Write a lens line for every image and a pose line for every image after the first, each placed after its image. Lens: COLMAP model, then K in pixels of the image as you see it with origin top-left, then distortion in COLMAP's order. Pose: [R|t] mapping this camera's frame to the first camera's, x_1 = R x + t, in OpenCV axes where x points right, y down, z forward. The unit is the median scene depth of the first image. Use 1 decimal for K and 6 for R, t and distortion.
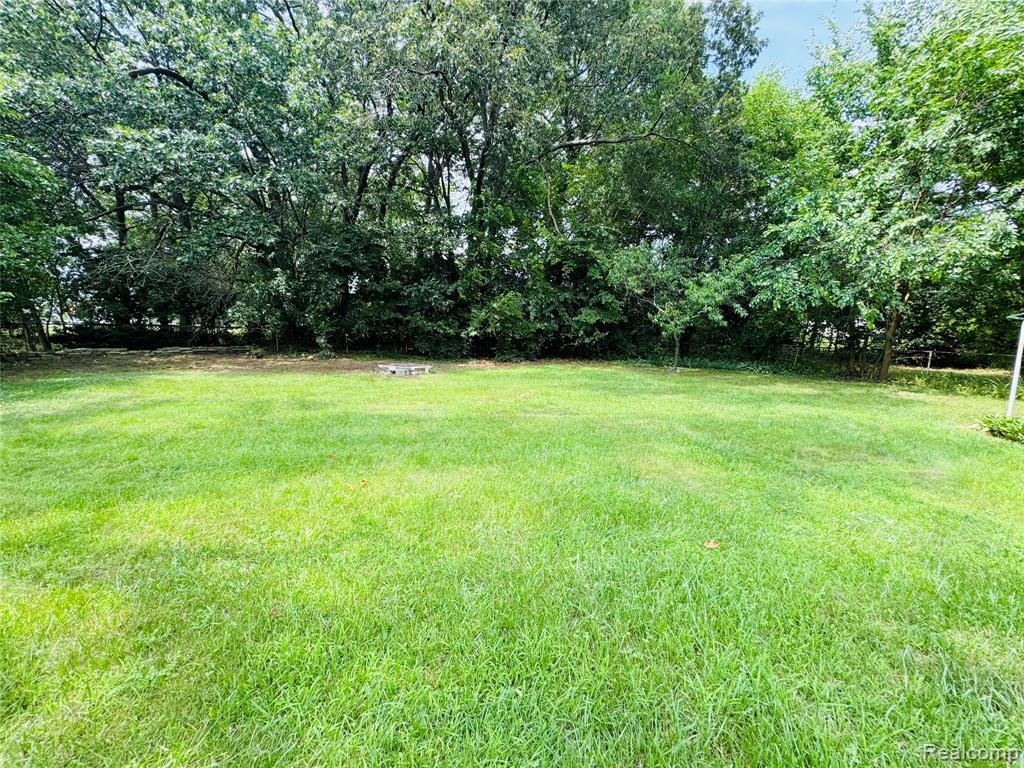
lens RADIAL K [[409.3, 0, 513.0], [0, 409.3, 383.5], [0, 0, 1]] dist [-0.002412, 0.000512]
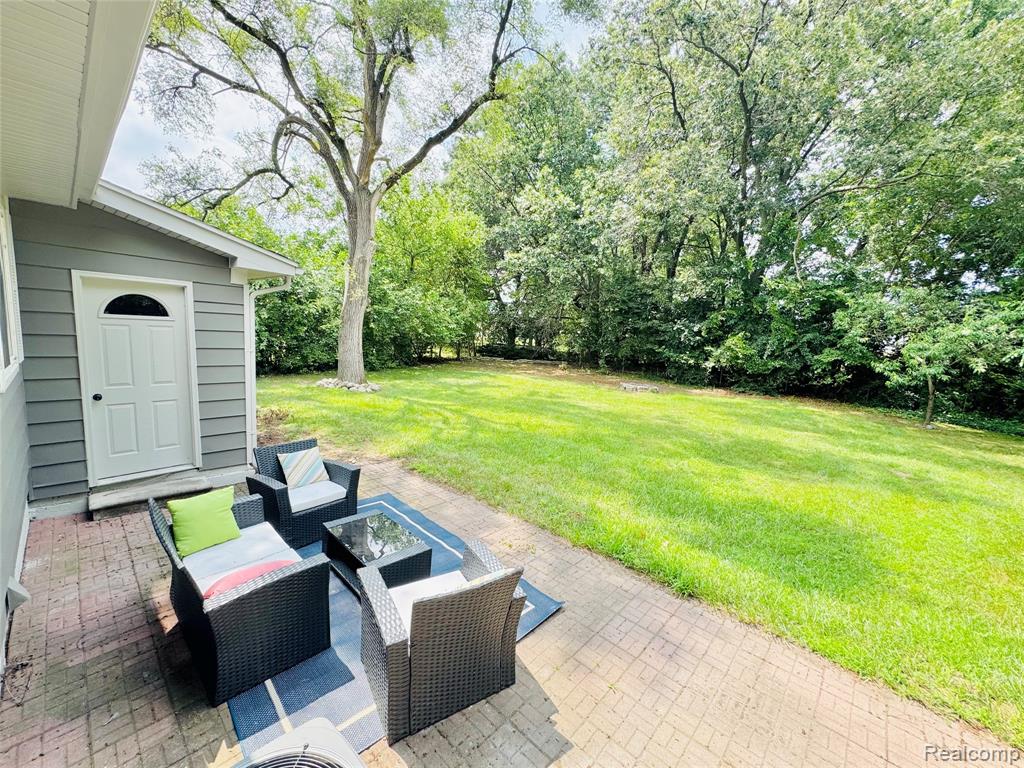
lens RADIAL K [[409.3, 0, 513.0], [0, 409.3, 383.5], [0, 0, 1]] dist [-0.002412, 0.000512]
pose [[0.716167, 0.111776, -0.688920, 0.314266], [-0.143310, 0.989610, 0.011584, -0.002204], [0.683057, 0.090433, 0.724745, -0.246754]]
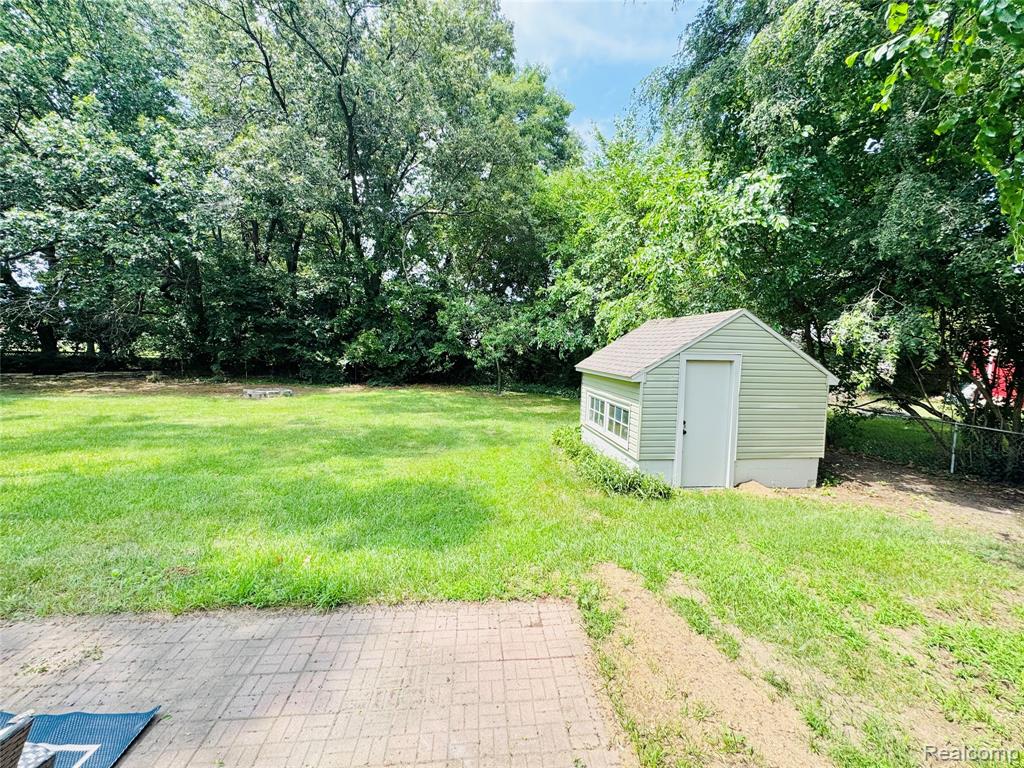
lens RADIAL K [[409.3, 0, 513.0], [0, 409.3, 383.5], [0, 0, 1]] dist [-0.002412, 0.000512]
pose [[0.997805, 0.004960, 0.066037, 0.316254], [-0.001561, 0.998676, -0.051424, -0.000026], [-0.066205, 0.051208, 0.996491, -0.226679]]
